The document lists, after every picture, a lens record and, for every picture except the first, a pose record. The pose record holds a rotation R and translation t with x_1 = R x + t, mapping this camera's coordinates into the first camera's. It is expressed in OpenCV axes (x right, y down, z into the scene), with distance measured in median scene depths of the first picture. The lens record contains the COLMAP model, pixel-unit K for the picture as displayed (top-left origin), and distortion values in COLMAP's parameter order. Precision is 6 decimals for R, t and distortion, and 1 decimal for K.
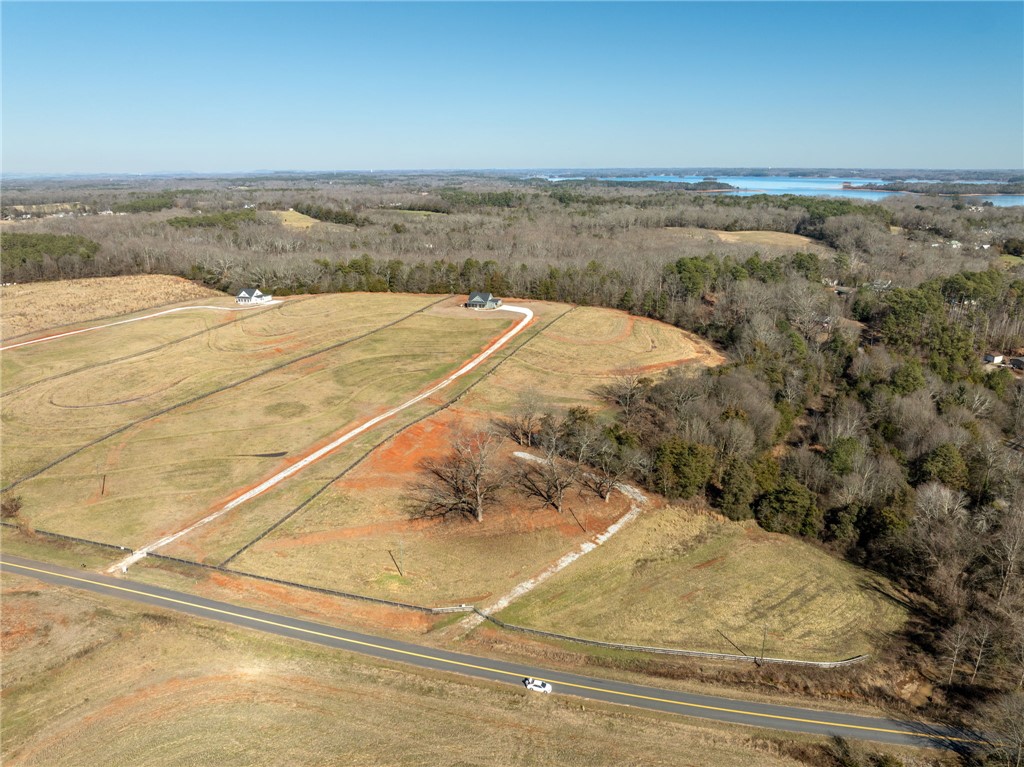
lens RADIAL K [[722.9, 0, 514.1], [0, 722.9, 385.1], [0, 0, 1]] dist [-0.047040, 0.012768]
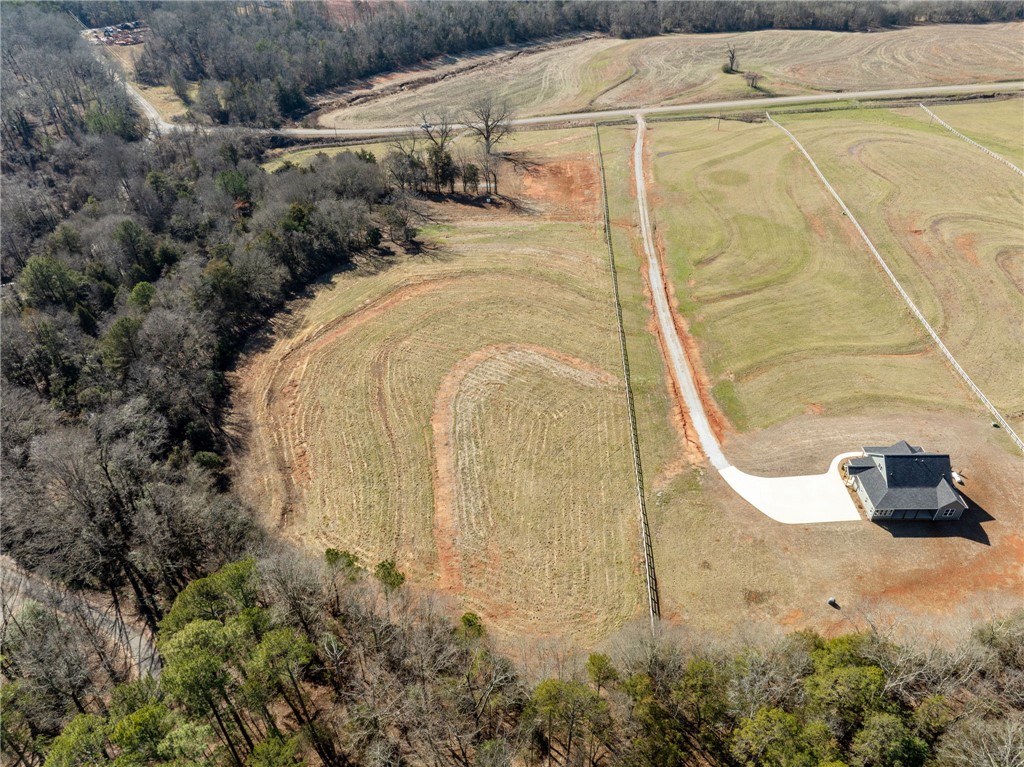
lens RADIAL K [[722.9, 0, 506.8], [0, 722.9, 382.9], [0, 0, 1]] dist [-0.047040, 0.012768]
pose [[-0.947839, 0.207556, -0.241912, 0.294561], [-0.074419, 0.593868, 0.801113, -0.583642], [0.309940, 0.777329, -0.547445, 1.656841]]
